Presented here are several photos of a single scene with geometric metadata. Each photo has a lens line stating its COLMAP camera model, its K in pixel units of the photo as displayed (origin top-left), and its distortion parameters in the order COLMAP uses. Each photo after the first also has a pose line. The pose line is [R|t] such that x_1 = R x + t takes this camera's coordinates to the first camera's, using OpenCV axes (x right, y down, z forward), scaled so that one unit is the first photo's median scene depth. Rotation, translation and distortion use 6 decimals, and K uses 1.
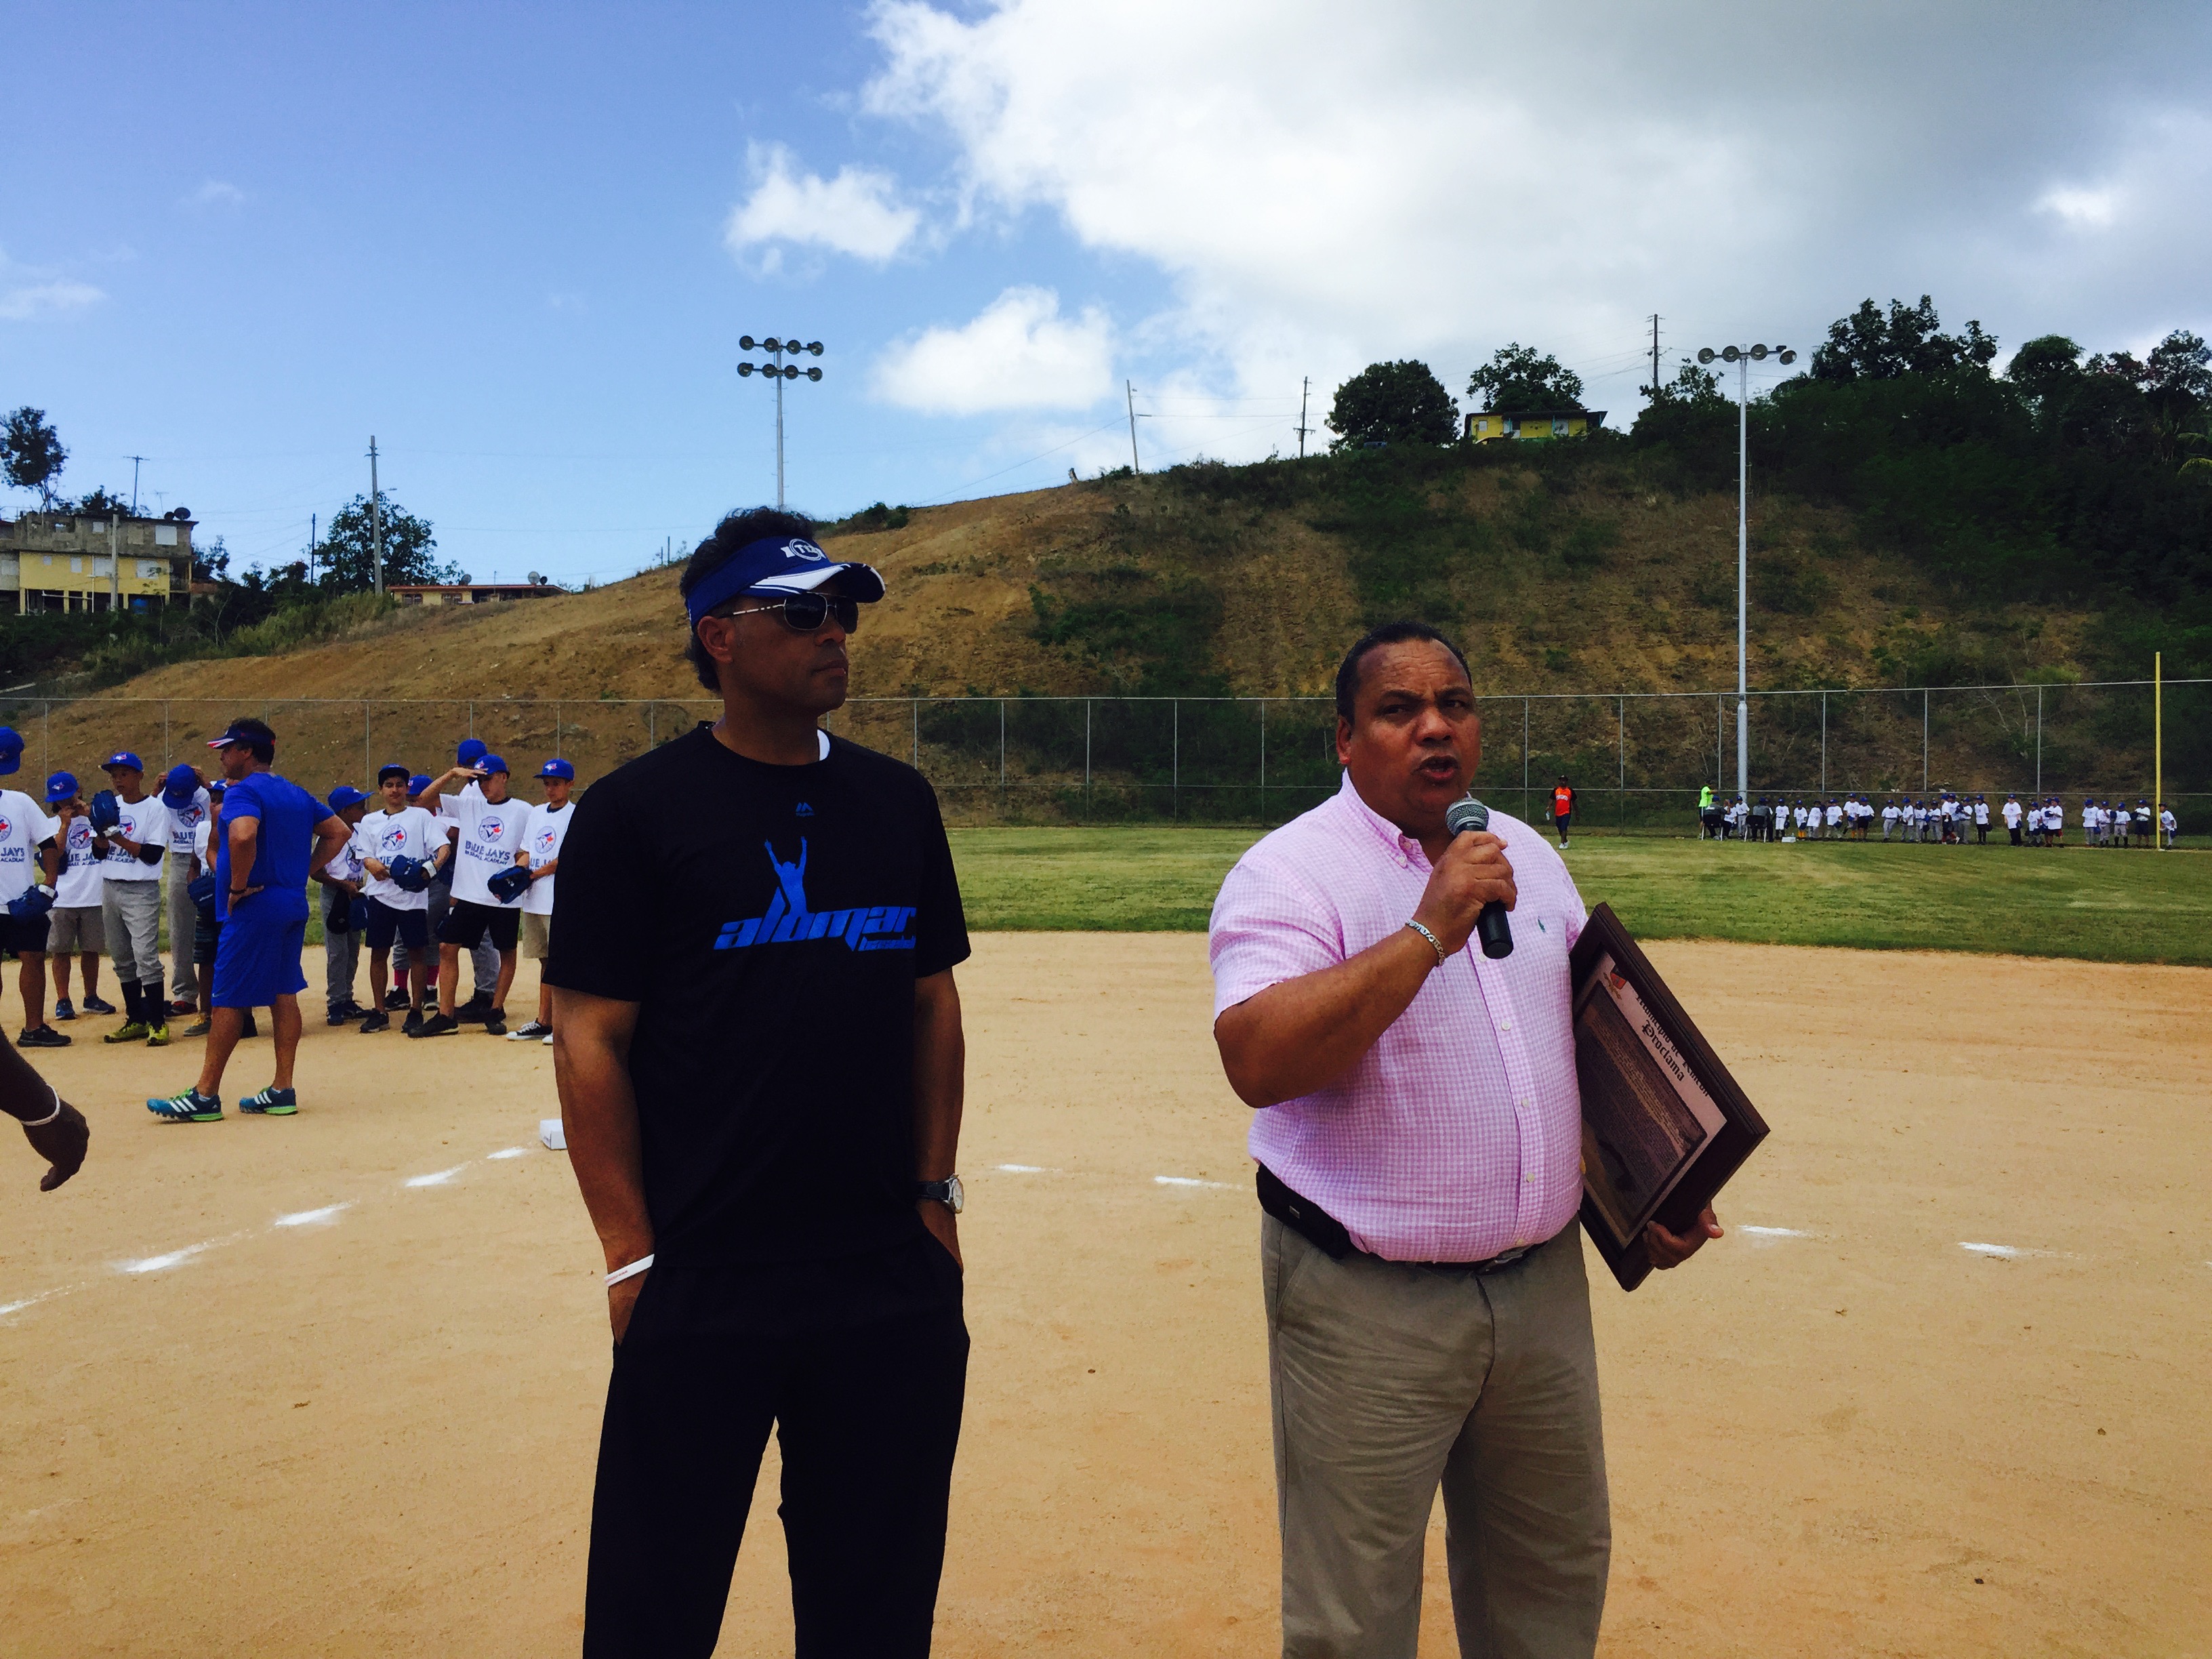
lens RADIAL K [[1902.9, 0, 1104.1], [0, 1902.9, 782.8], [0, 0, 1]] dist [0.089714, -0.130067]
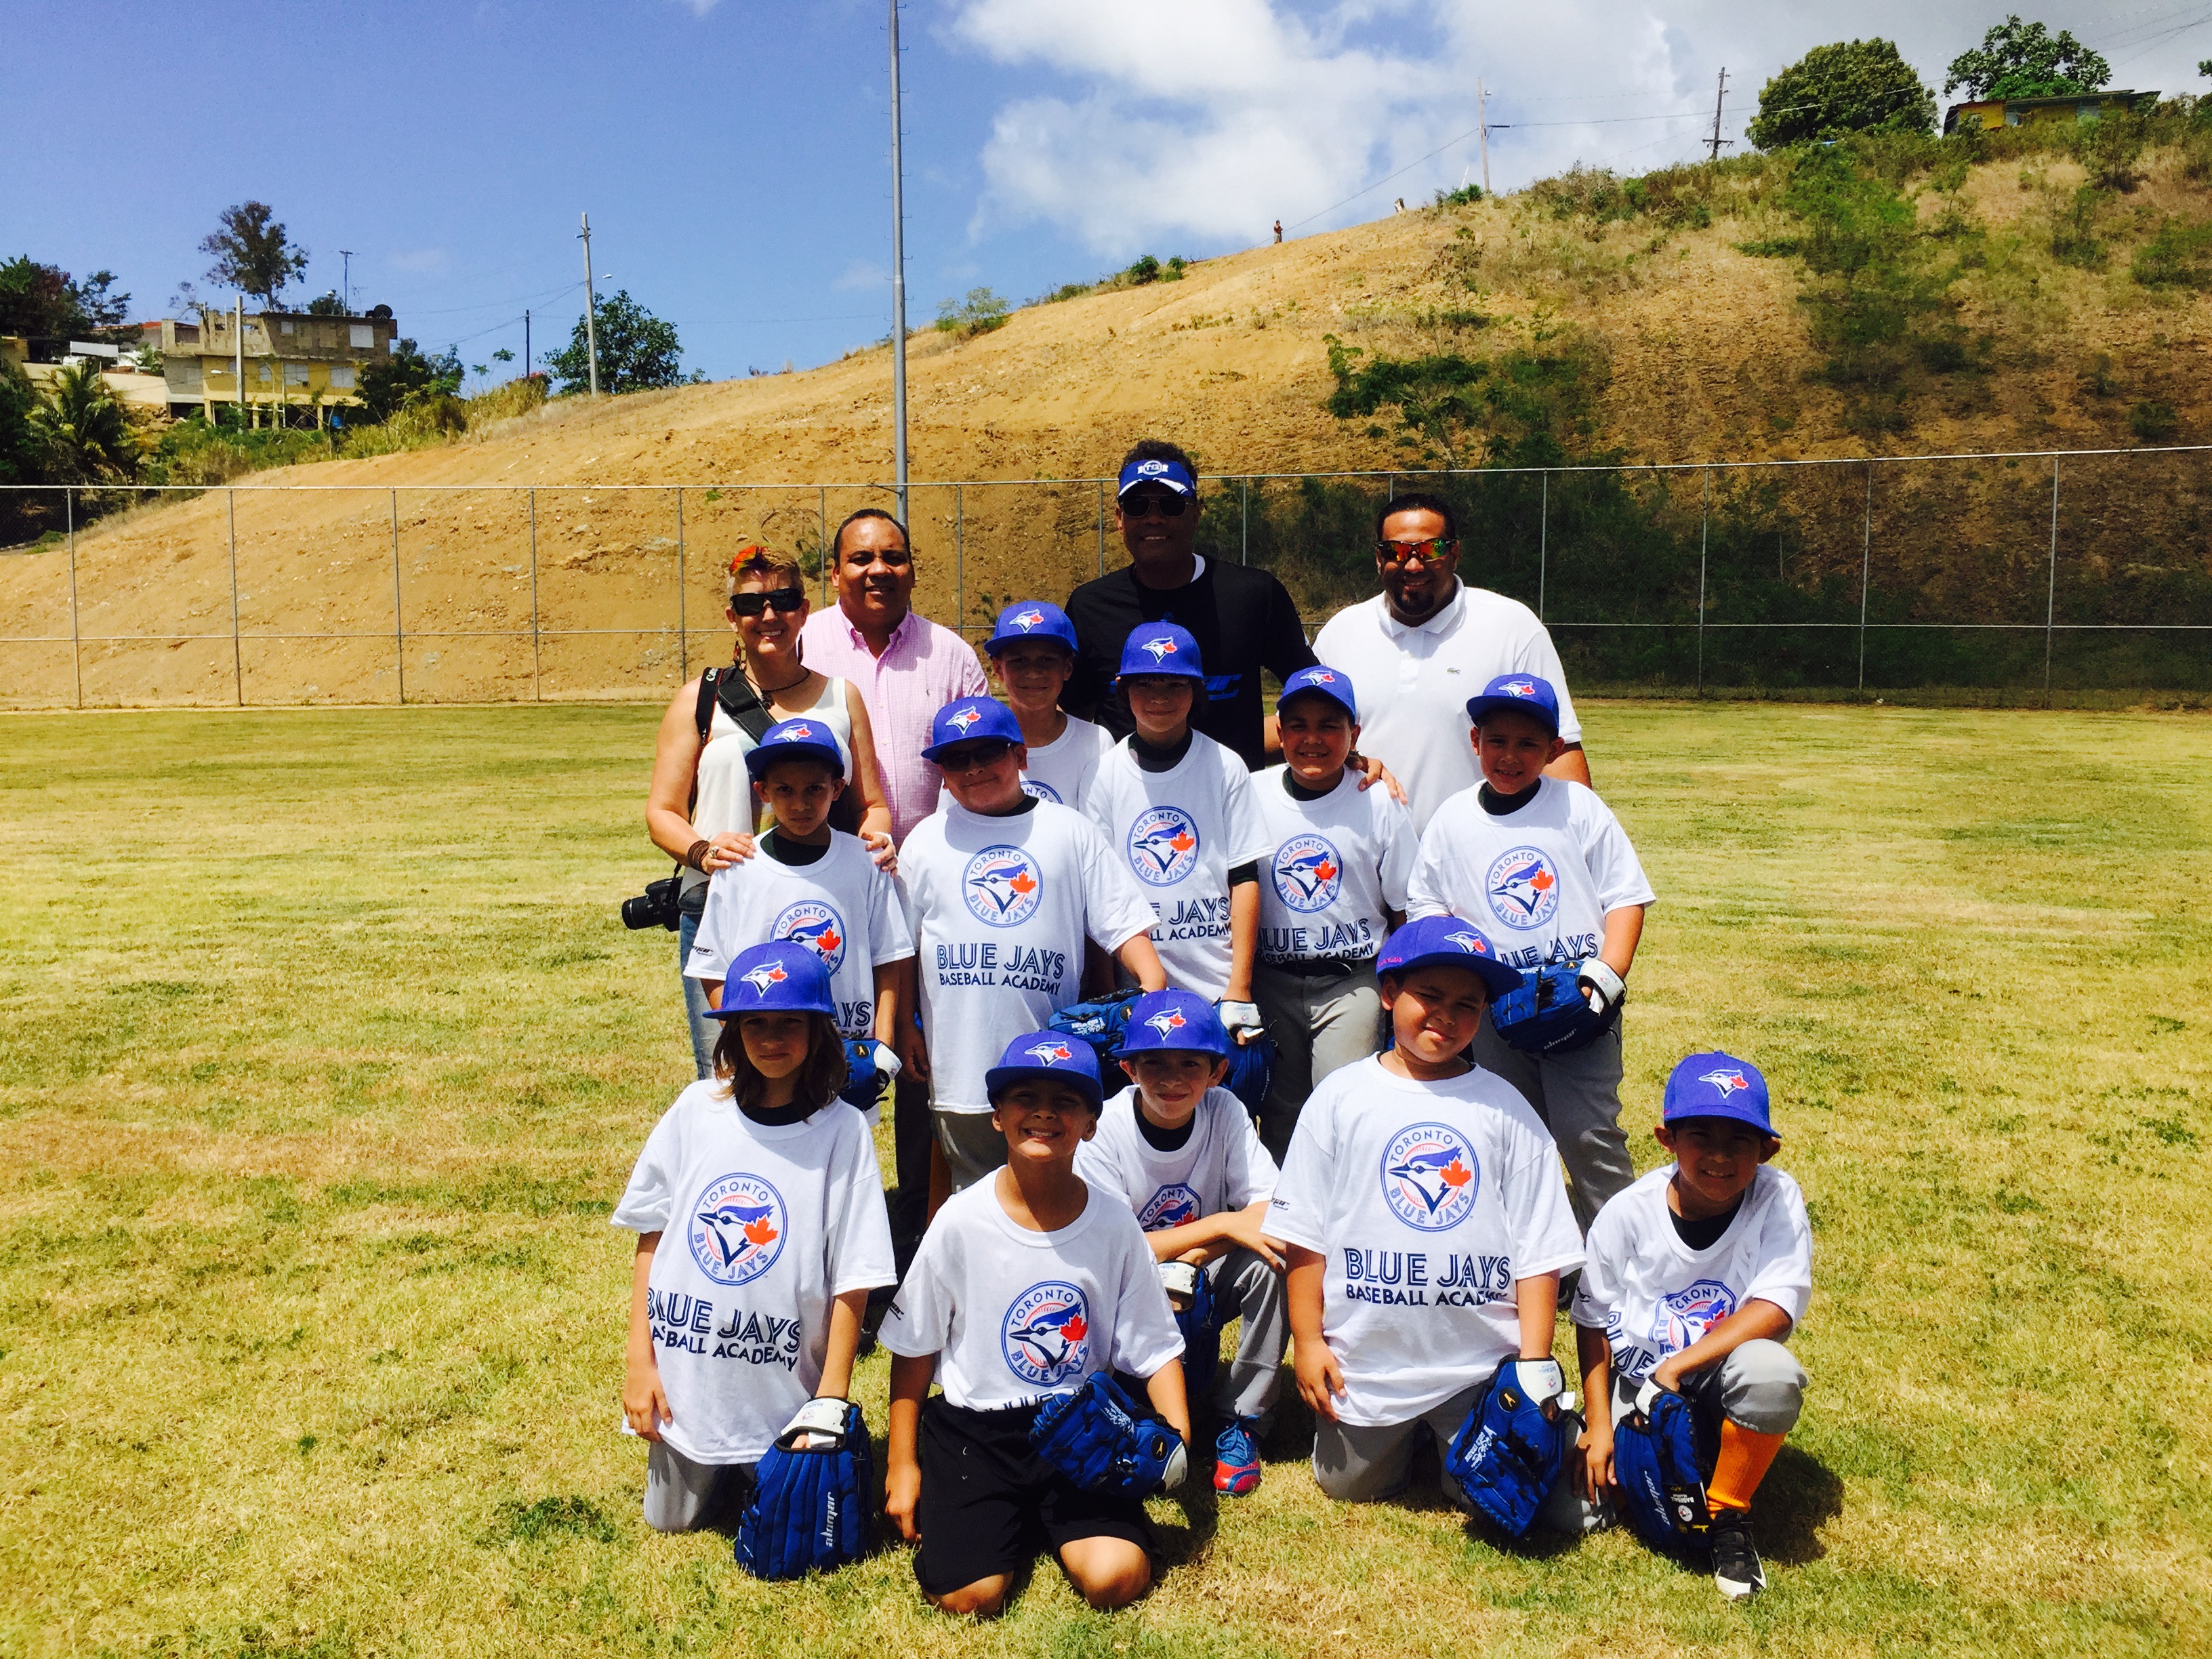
lens RADIAL K [[1879.9, 0, 1106.0], [0, 1879.9, 829.5], [0, 0, 1]] dist [0.083610, -0.118746]
pose [[0.984351, 0.018261, -0.175269, 0.006287], [0.001005, 0.994018, 0.109209, 0.000929], [0.176215, -0.107676, 0.978445, 0.280022]]
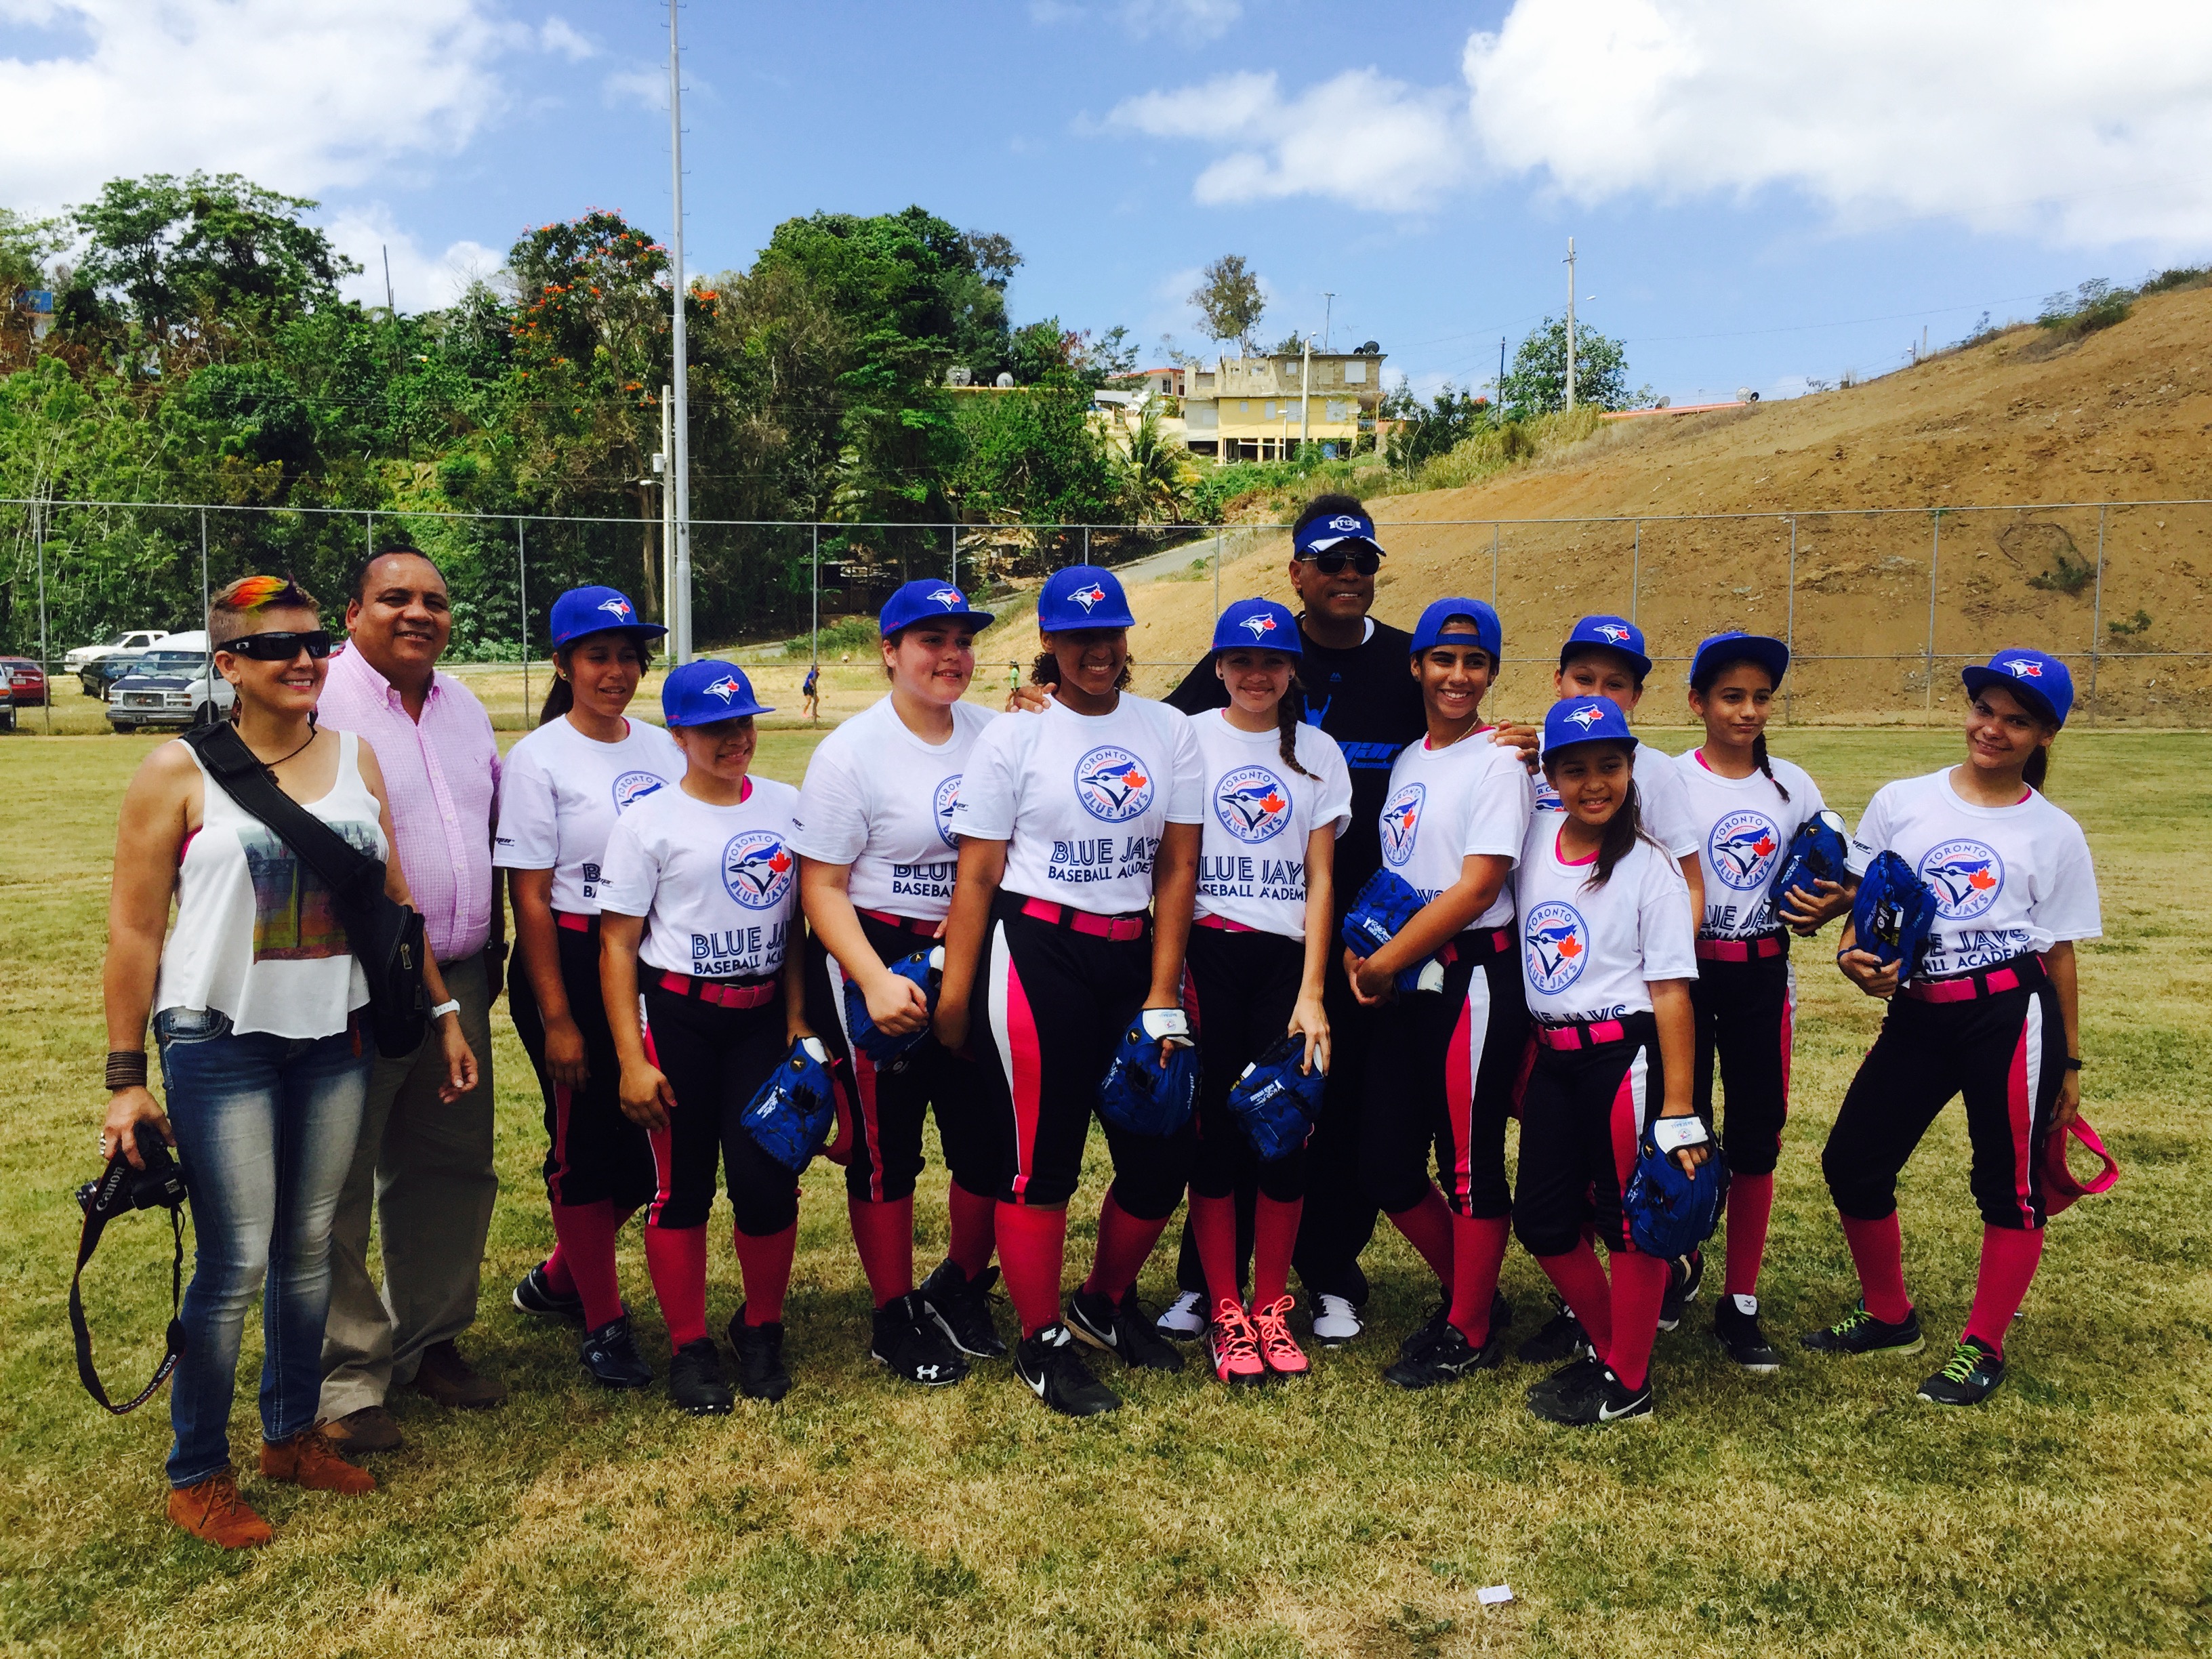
lens RADIAL K [[1902.9, 0, 1104.1], [0, 1902.9, 782.8], [0, 0, 1]] dist [0.089714, -0.130067]
pose [[0.837461, 0.046383, -0.544526, -0.111751], [-0.005421, 0.997048, 0.076591, -0.000388], [0.546471, -0.061190, 0.835240, 0.222539]]
